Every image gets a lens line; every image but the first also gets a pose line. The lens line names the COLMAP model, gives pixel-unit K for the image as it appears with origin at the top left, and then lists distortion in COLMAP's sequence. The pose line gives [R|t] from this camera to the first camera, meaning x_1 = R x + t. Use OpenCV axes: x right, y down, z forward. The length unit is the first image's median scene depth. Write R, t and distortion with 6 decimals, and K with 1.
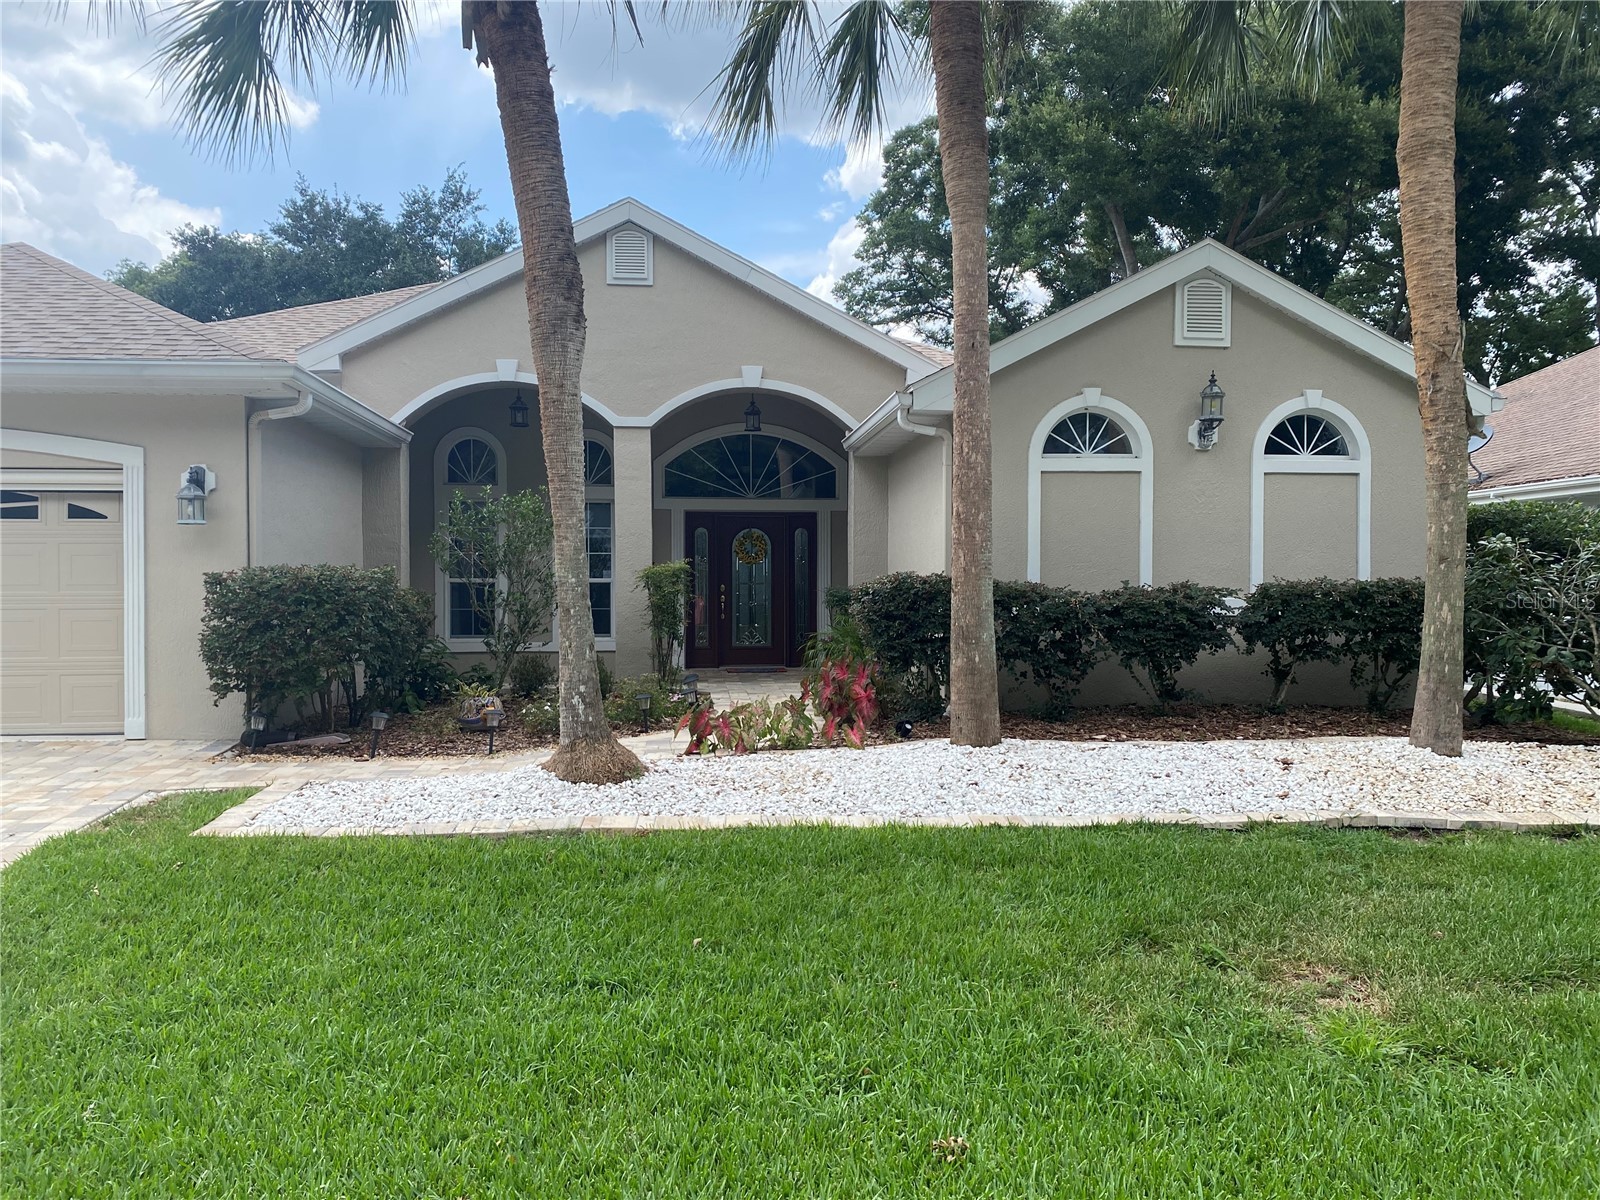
lens RADIAL K [[1200.2, 0, 800.0], [0, 1200.2, 600.0], [0, 0, 1]] dist [0.092438, -0.133547]
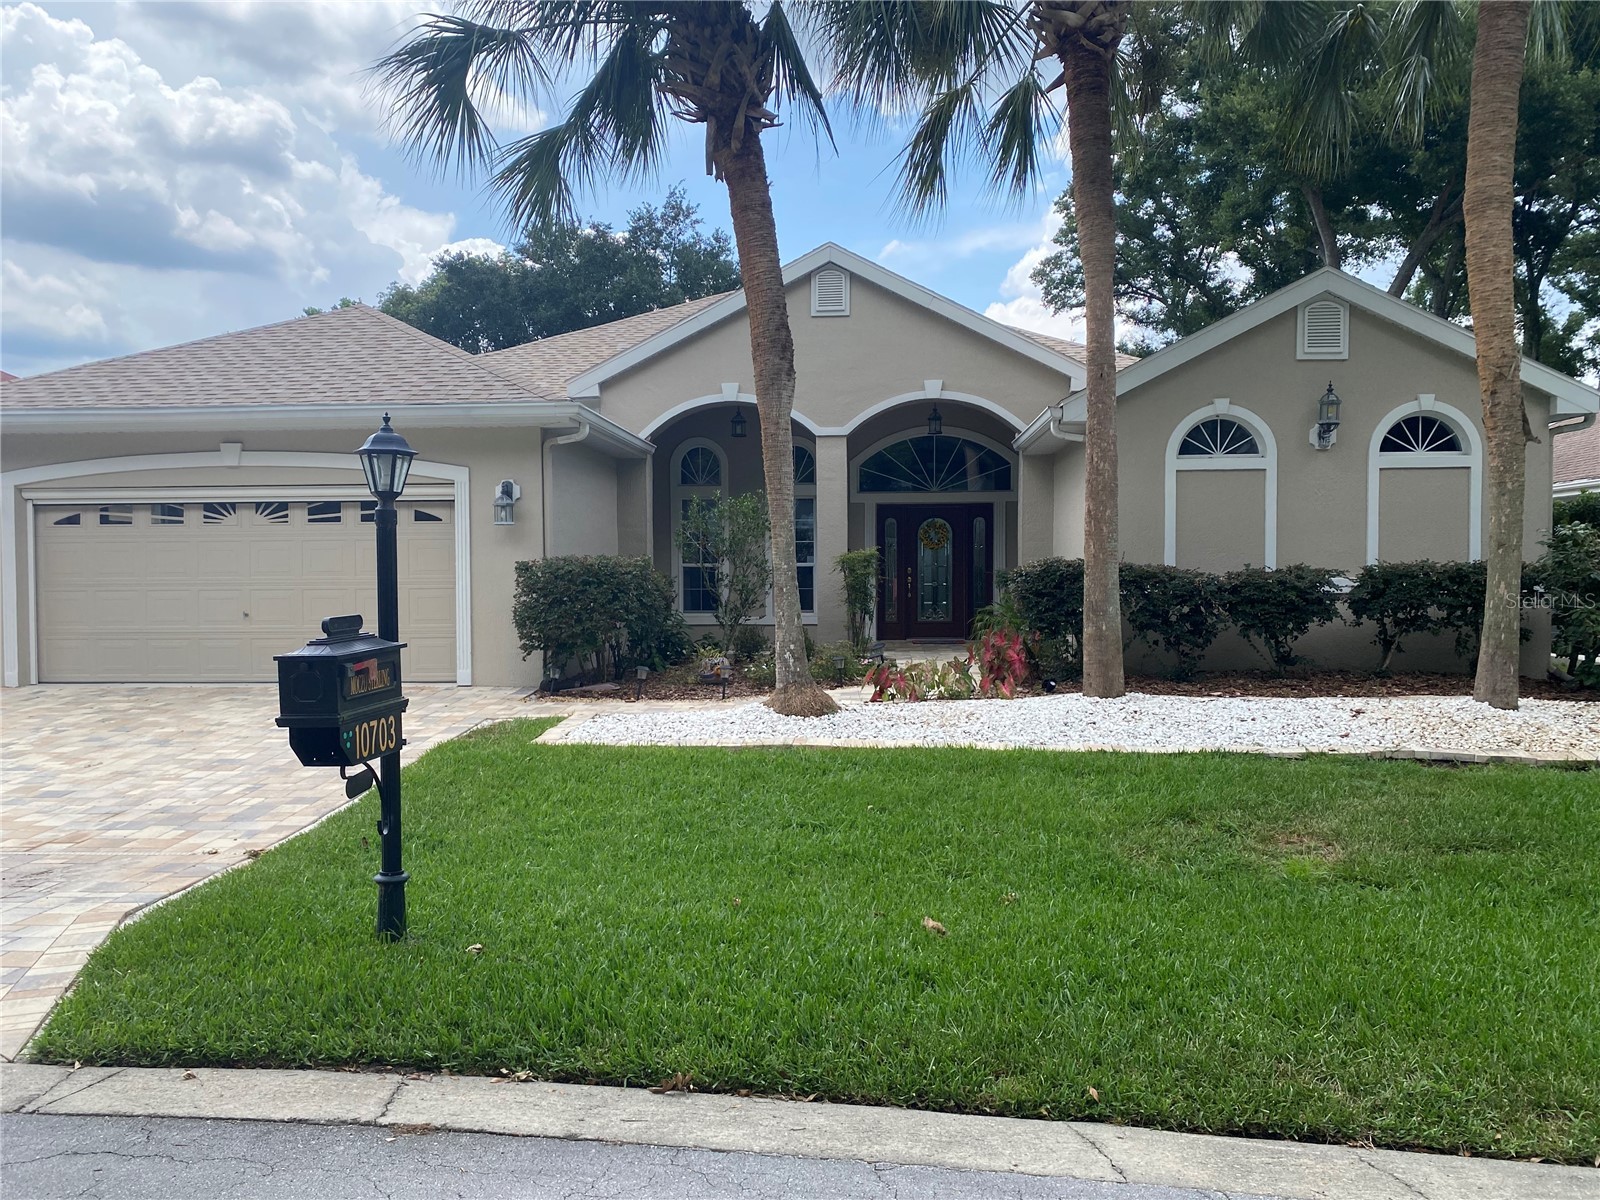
lens RADIAL K [[1208.7, 0, 796.5], [0, 1208.7, 591.3], [0, 0, 1]] dist [0.031486, -0.024857]
pose [[0.985293, -0.000922, -0.170873, 0.039725], [0.002368, 0.999963, 0.008260, 0.000284], [0.170859, -0.008543, 0.985259, -0.239380]]
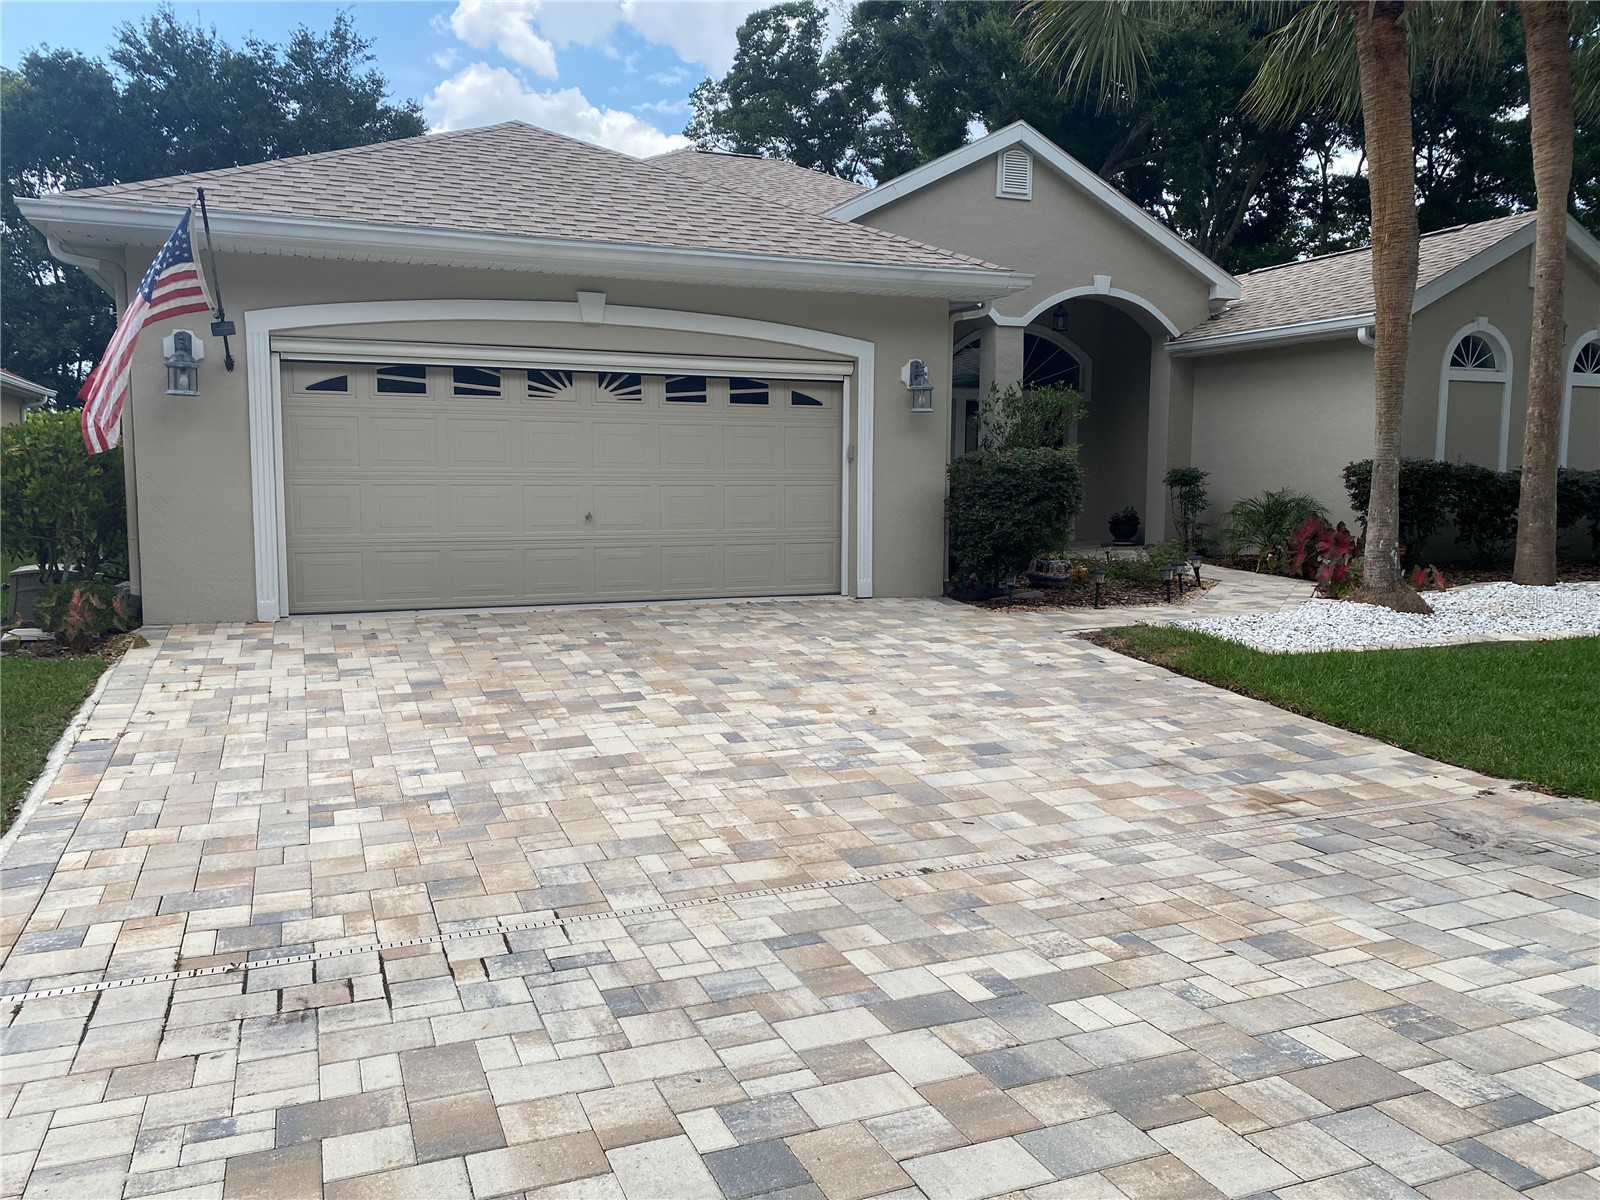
lens RADIAL K [[1208.7, 0, 796.5], [0, 1208.7, 591.3], [0, 0, 1]] dist [0.031486, -0.024857]
pose [[0.959224, -0.020655, 0.281891, -0.897442], [-0.004652, 0.996038, 0.088812, 0.006168], [-0.282609, -0.086502, 0.955327, -0.077167]]
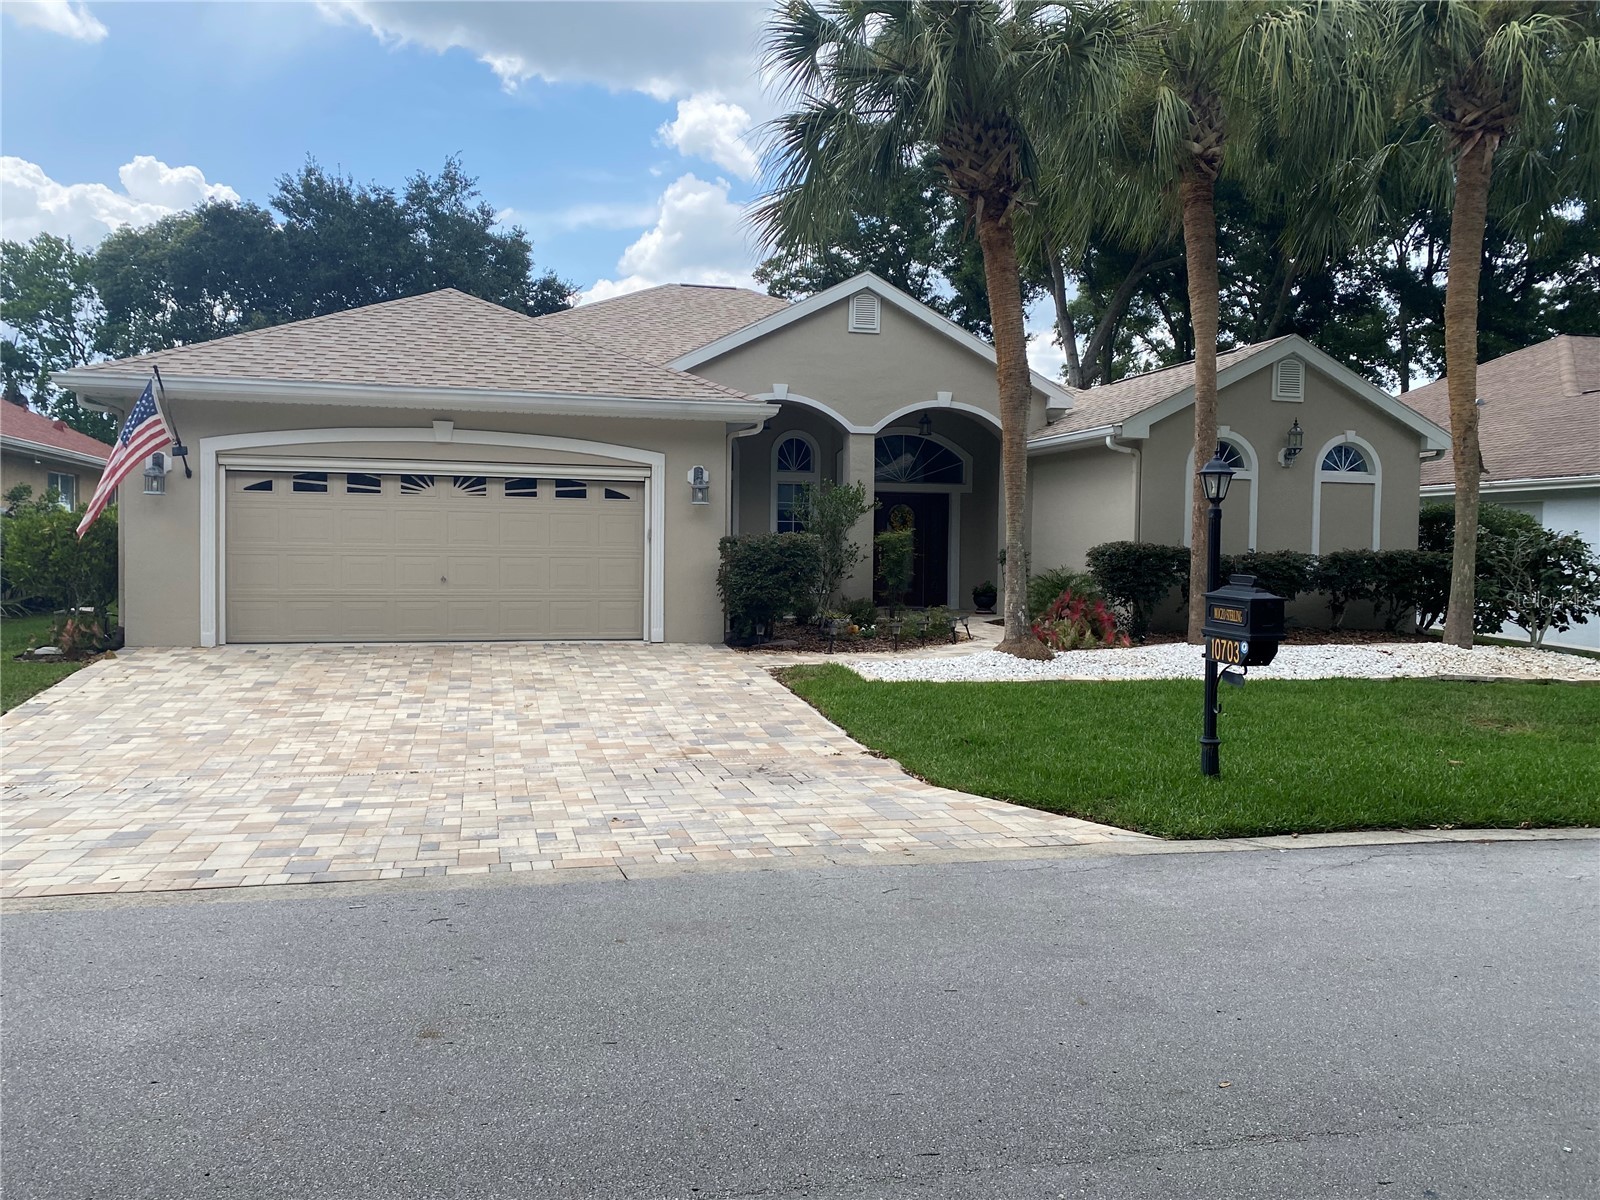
lens RADIAL K [[1198.8, 0, 788.8], [0, 1198.8, 592.2], [0, 0, 1]] dist [0.071550, -0.099685]
pose [[0.989086, 0.009378, 0.147041, -0.582692], [-0.013401, 0.999562, 0.026395, 0.007437], [-0.146729, -0.028077, 0.988778, -0.510238]]
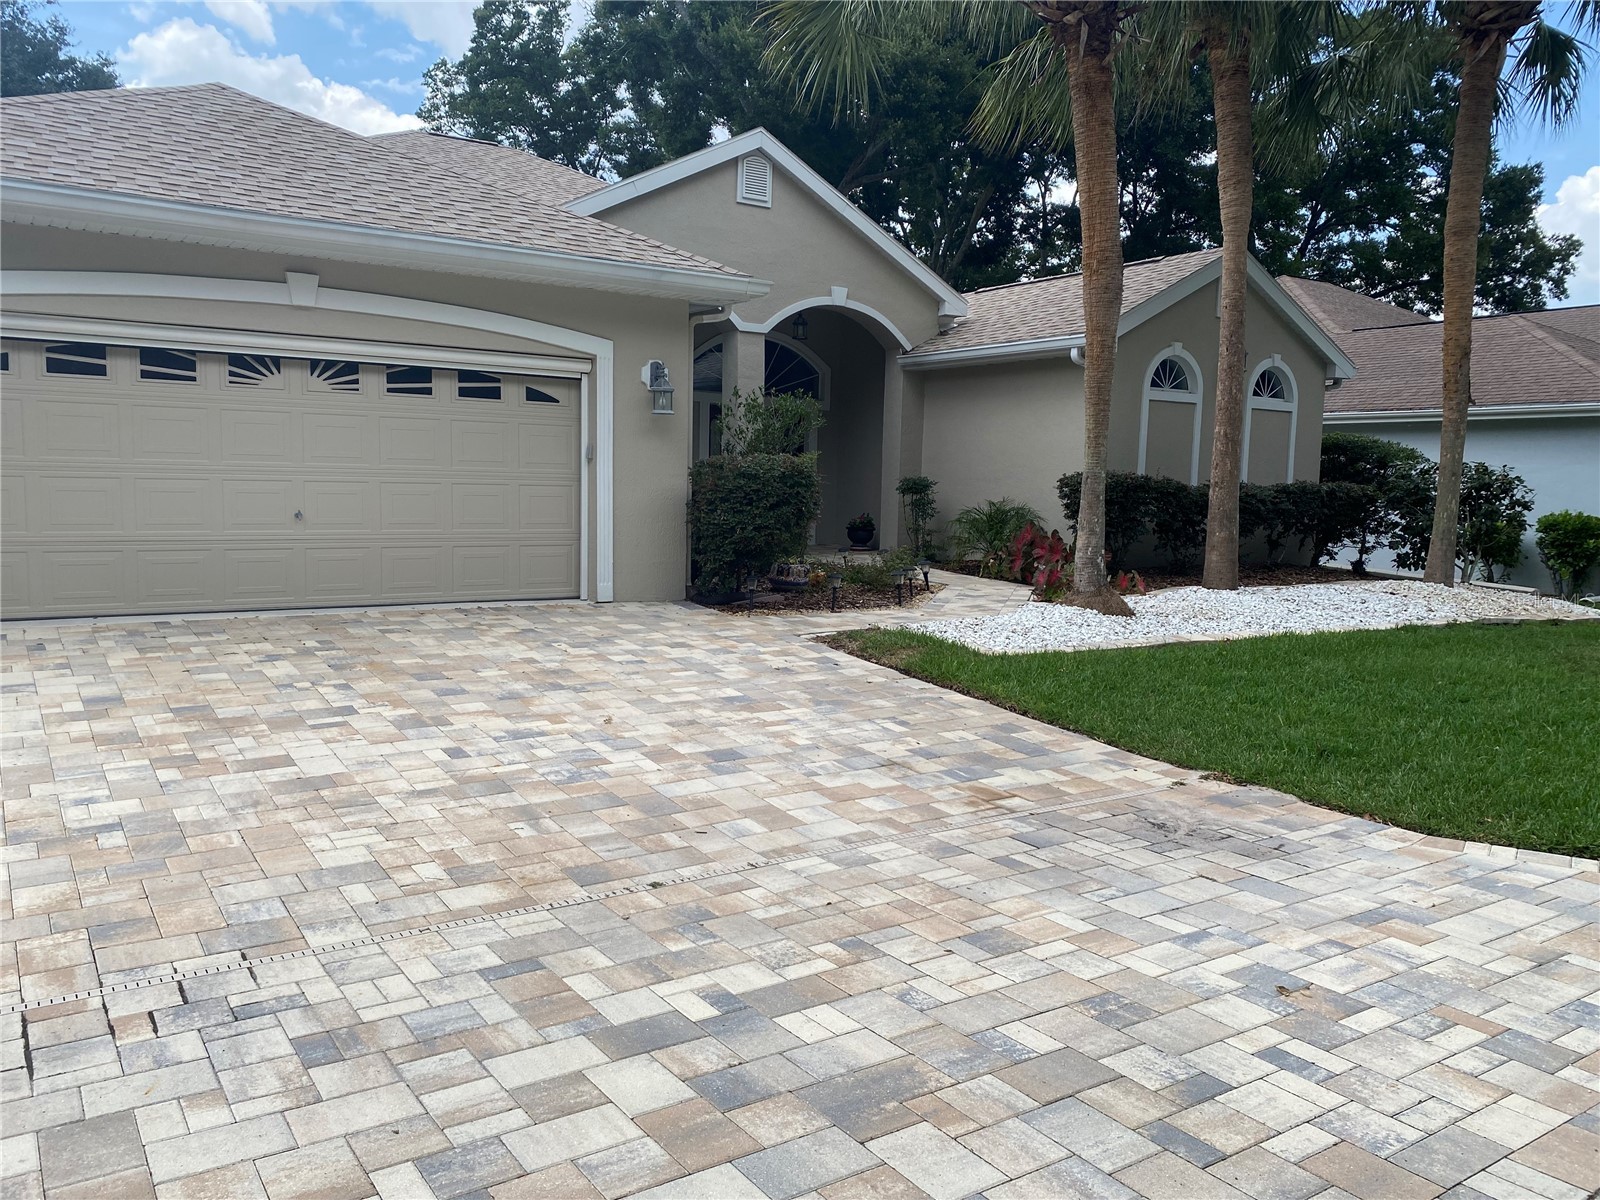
lens RADIAL K [[1208.7, 0, 796.5], [0, 1208.7, 591.3], [0, 0, 1]] dist [0.031486, -0.024857]
pose [[0.881052, -0.020783, 0.472563, -0.885164], [-0.021883, 0.996174, 0.084609, 0.005200], [-0.472513, -0.084886, 0.877226, -0.068547]]
